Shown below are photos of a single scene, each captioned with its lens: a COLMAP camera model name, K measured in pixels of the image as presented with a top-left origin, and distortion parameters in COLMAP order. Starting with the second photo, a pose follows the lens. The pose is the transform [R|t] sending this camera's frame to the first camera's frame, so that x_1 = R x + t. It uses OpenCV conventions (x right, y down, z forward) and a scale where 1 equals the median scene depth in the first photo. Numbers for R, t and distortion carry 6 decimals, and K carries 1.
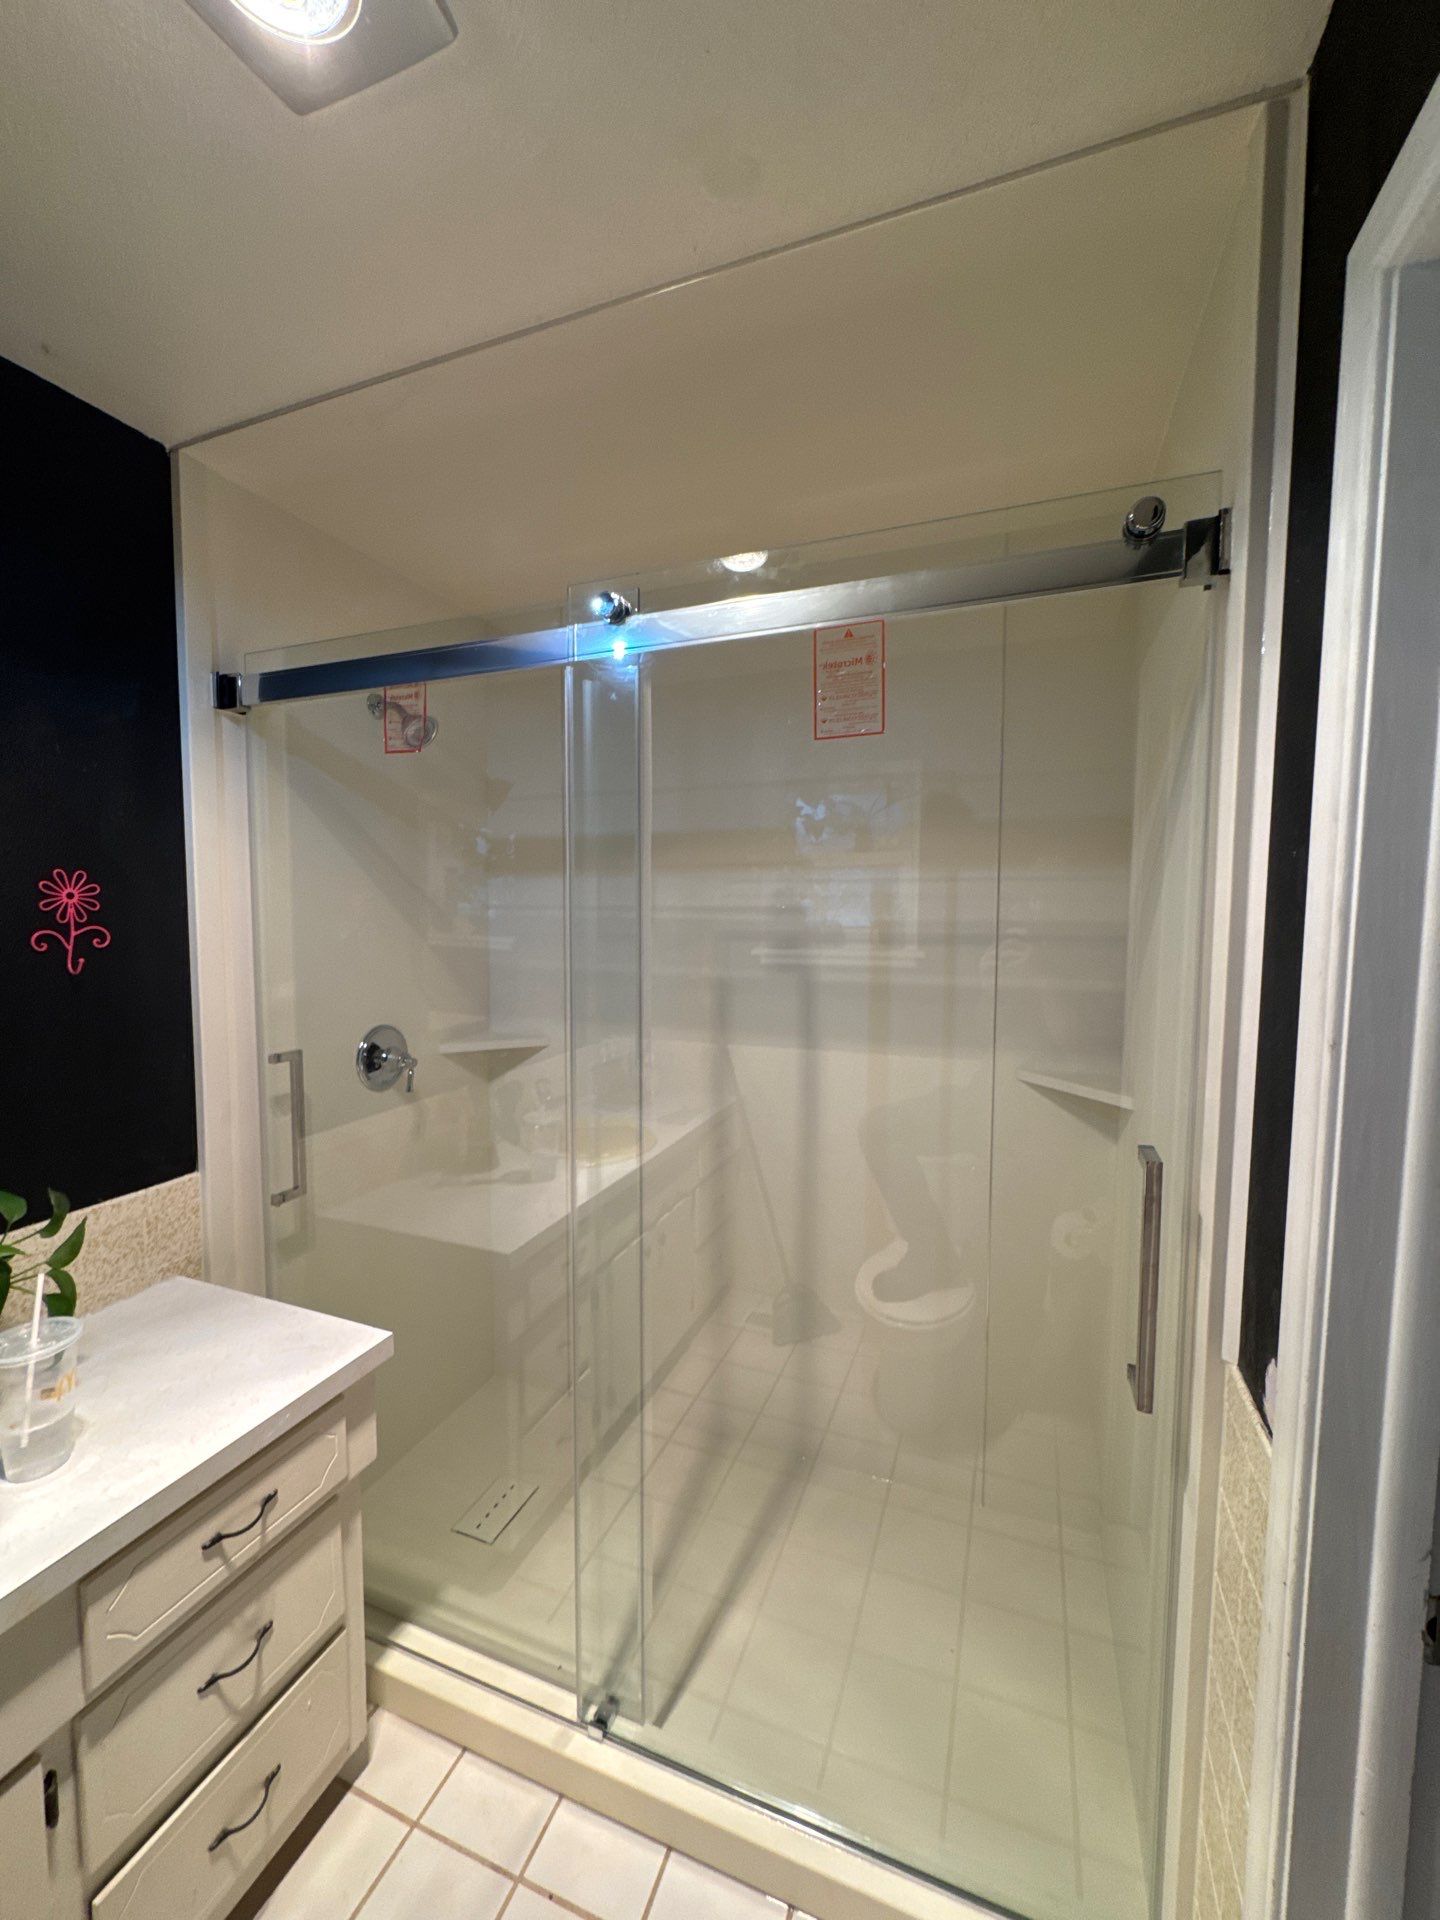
lens RADIAL K [[761.8, 0, 719.3], [0, 761.8, 962.9], [0, 0, 1]] dist [-0.001952, -0.000212]
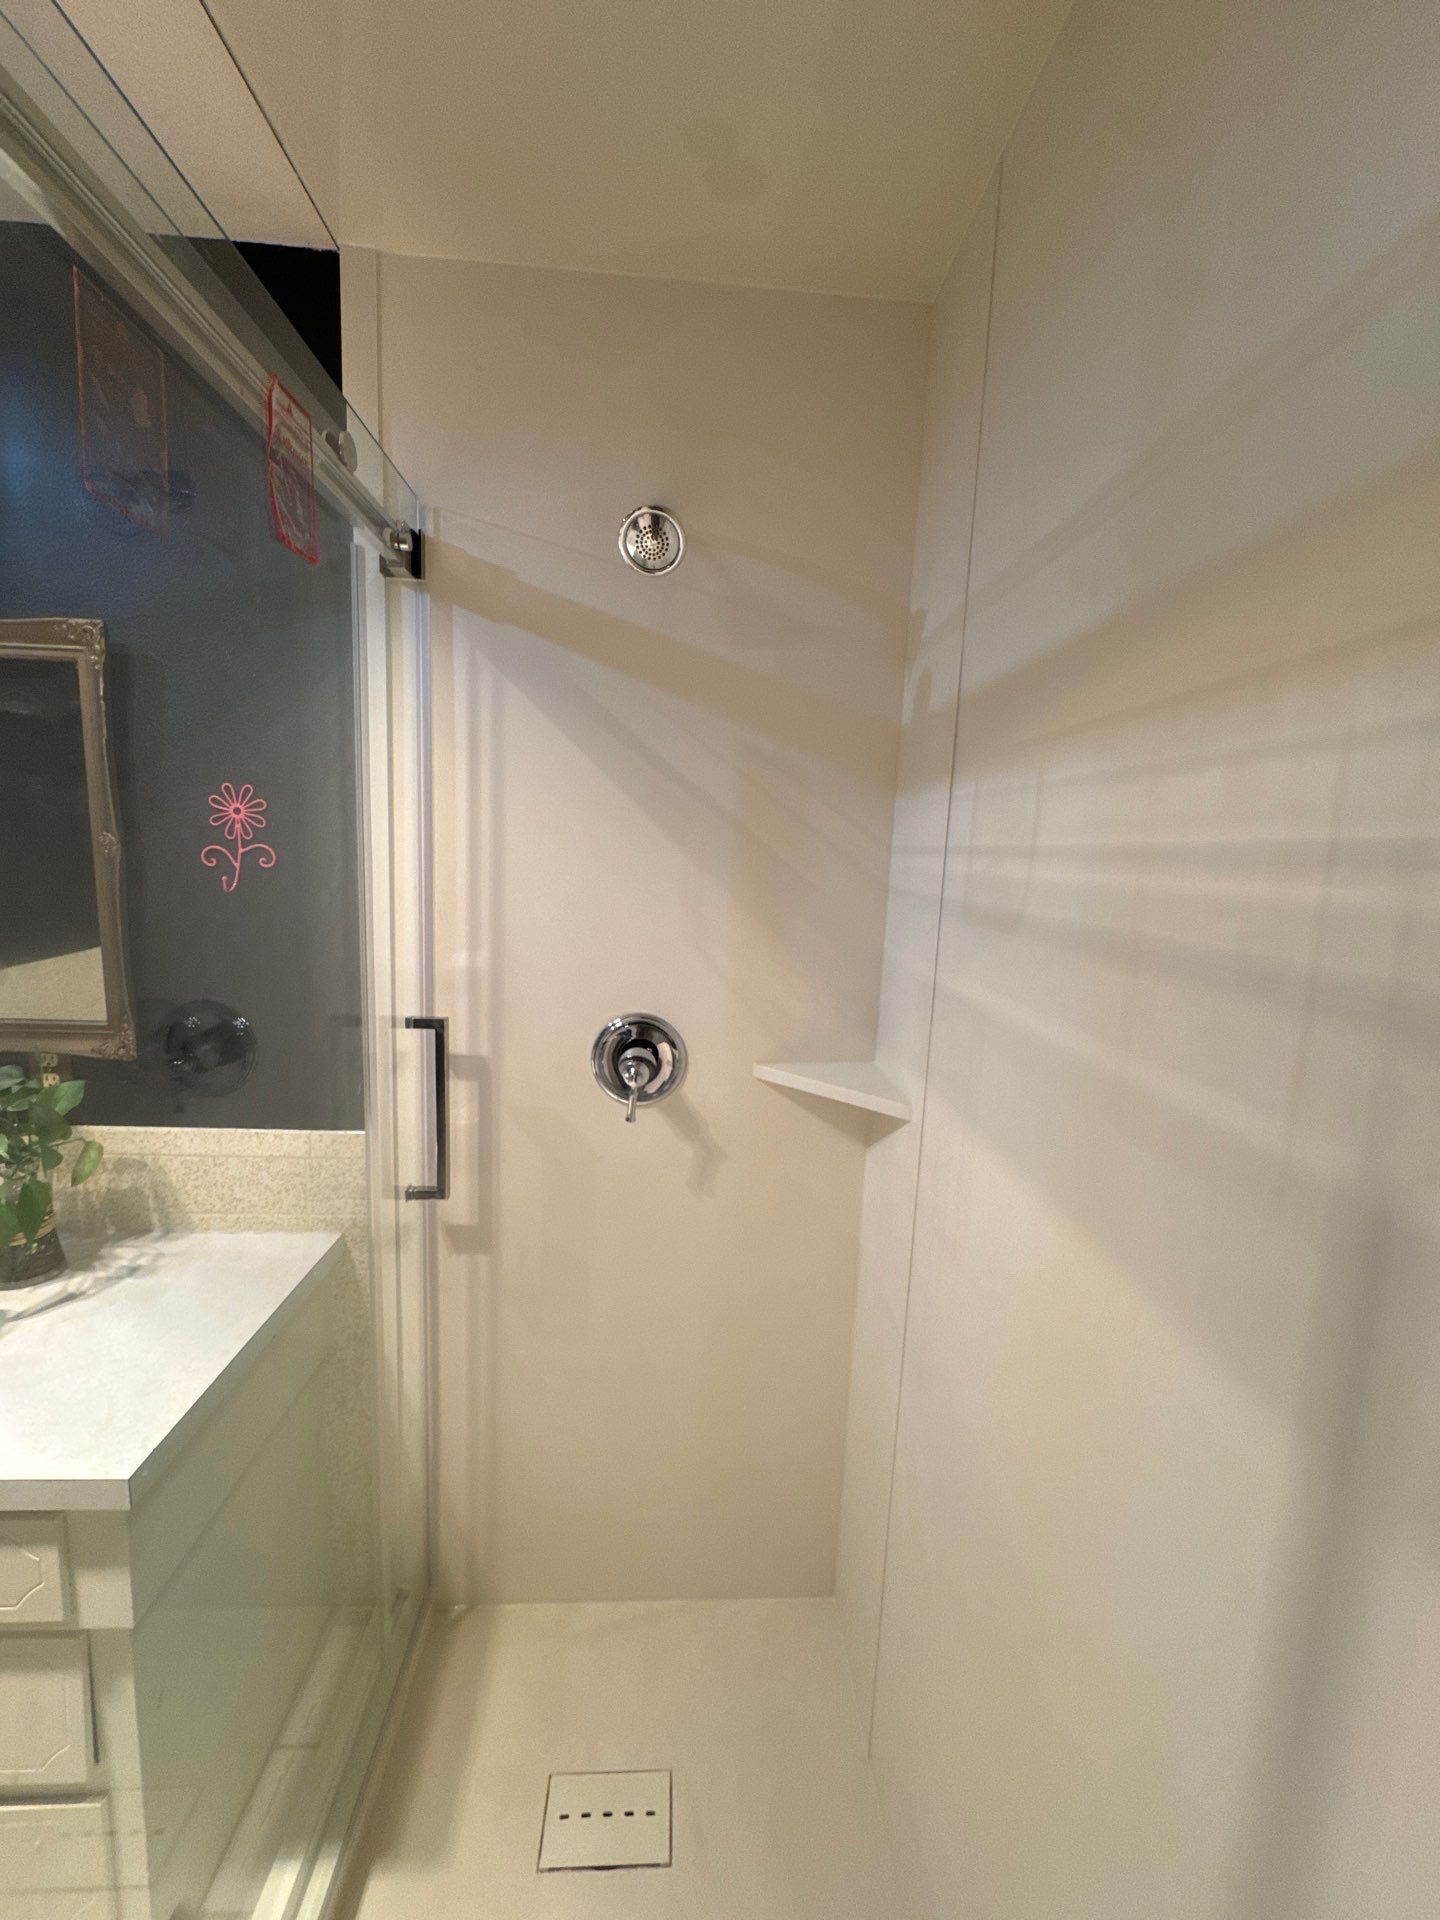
lens RADIAL K [[761.8, 0, 719.3], [0, 761.8, 962.9], [0, 0, 1]] dist [-0.001952, -0.000212]
pose [[0.409800, 0.137401, -0.901768, 0.288156], [-0.105798, 0.989078, 0.102625, -0.060037], [0.906019, 0.053349, 0.419861, 1.133013]]
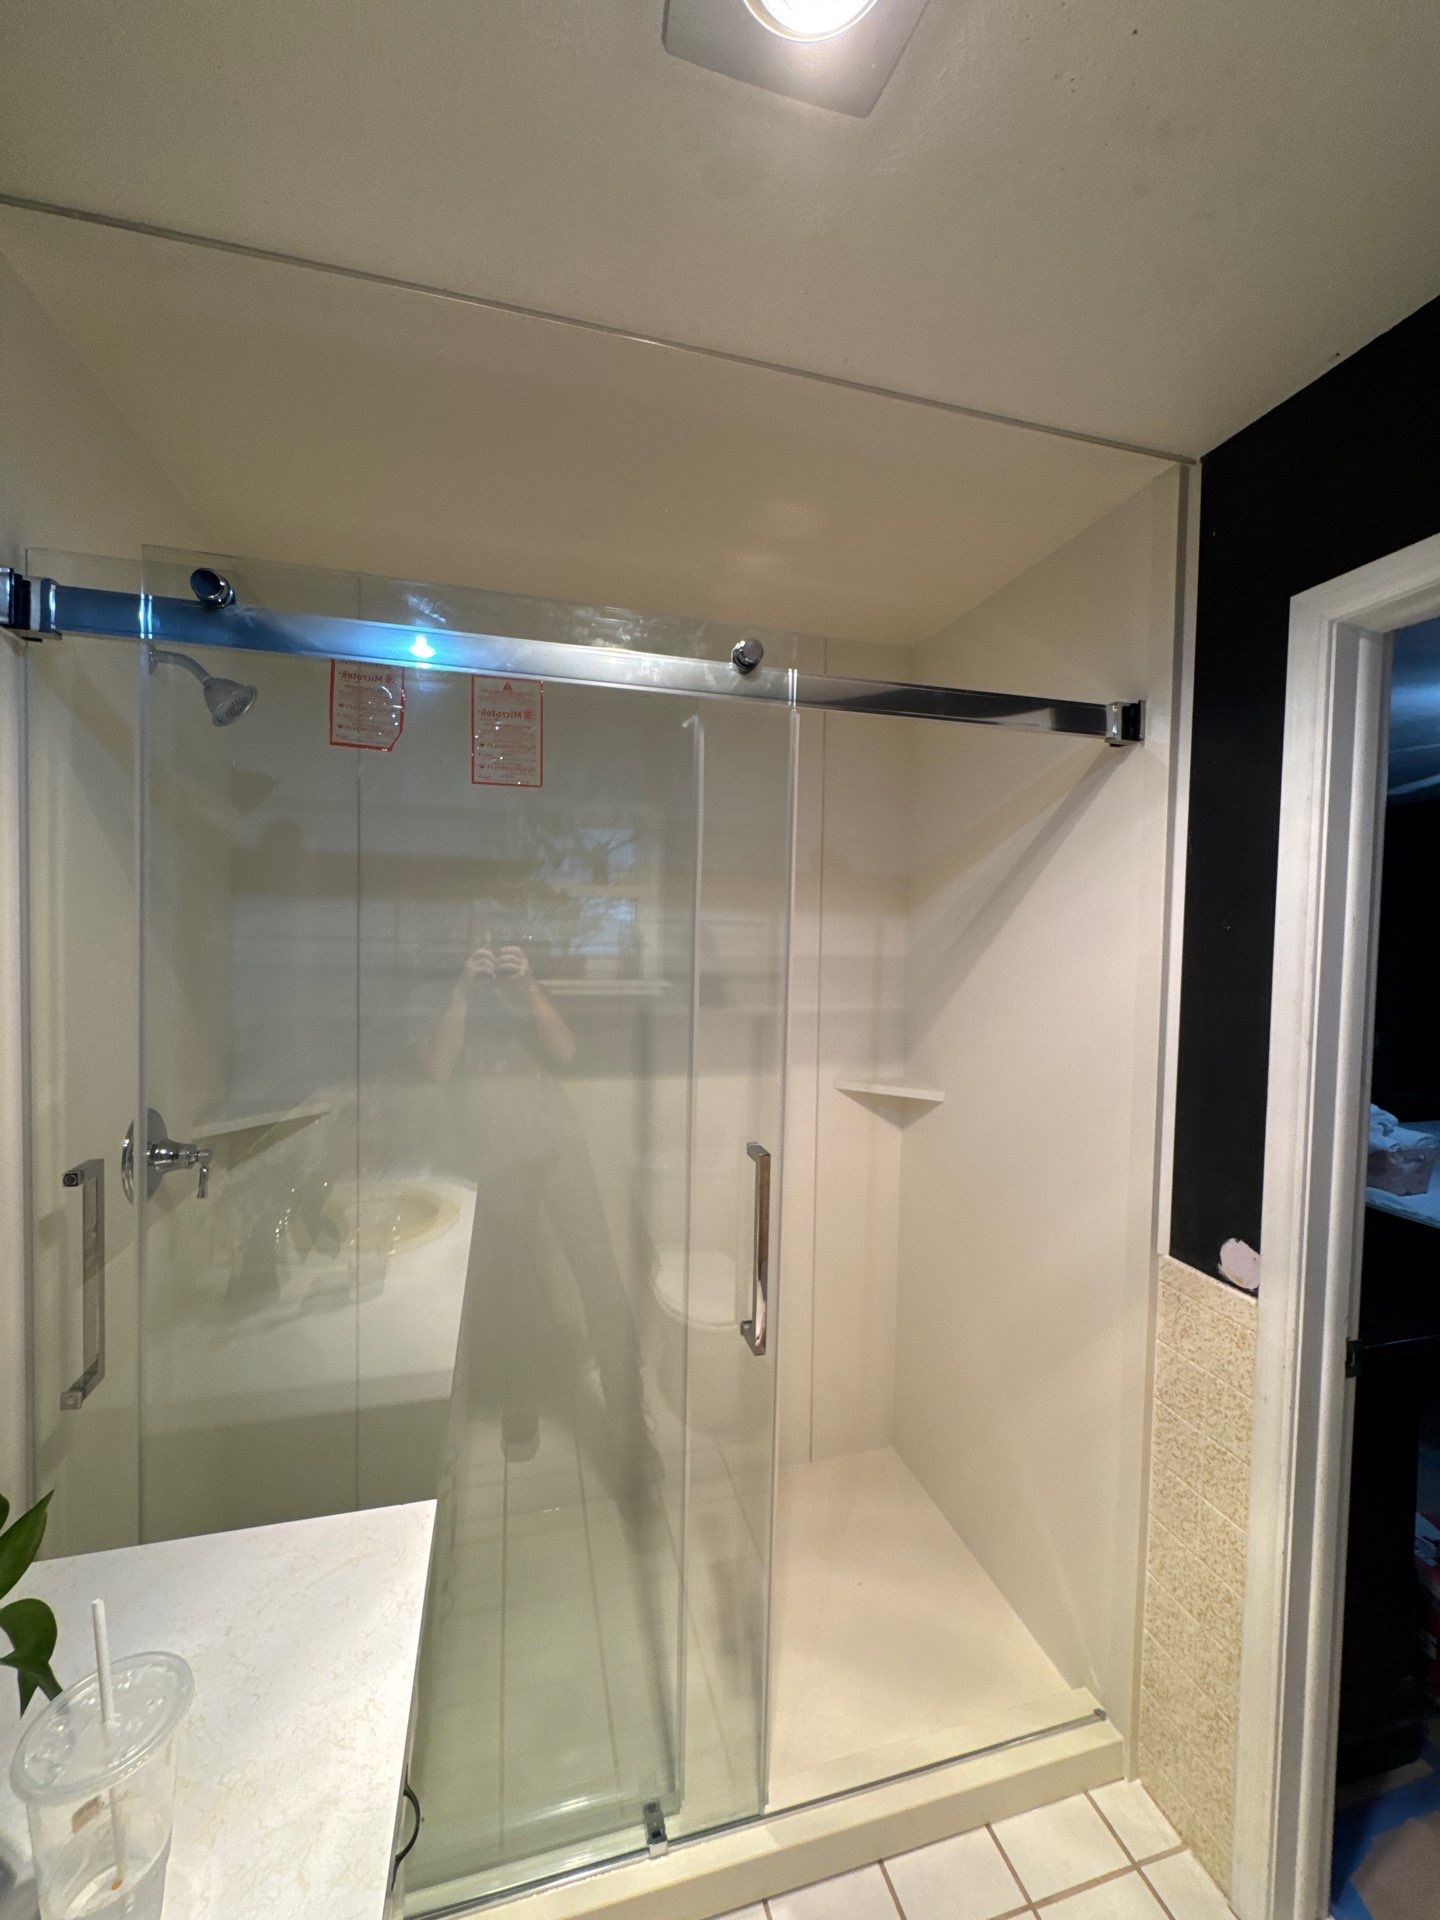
lens RADIAL K [[769.9, 0, 720.0], [0, 769.9, 960.0], [0, 0, 1]] dist [-0.001104, -0.000013]
pose [[0.803739, -0.009814, 0.594901, -0.640641], [0.024728, 0.999551, -0.016920, -0.042671], [-0.594468, 0.028310, 0.803621, 0.177843]]
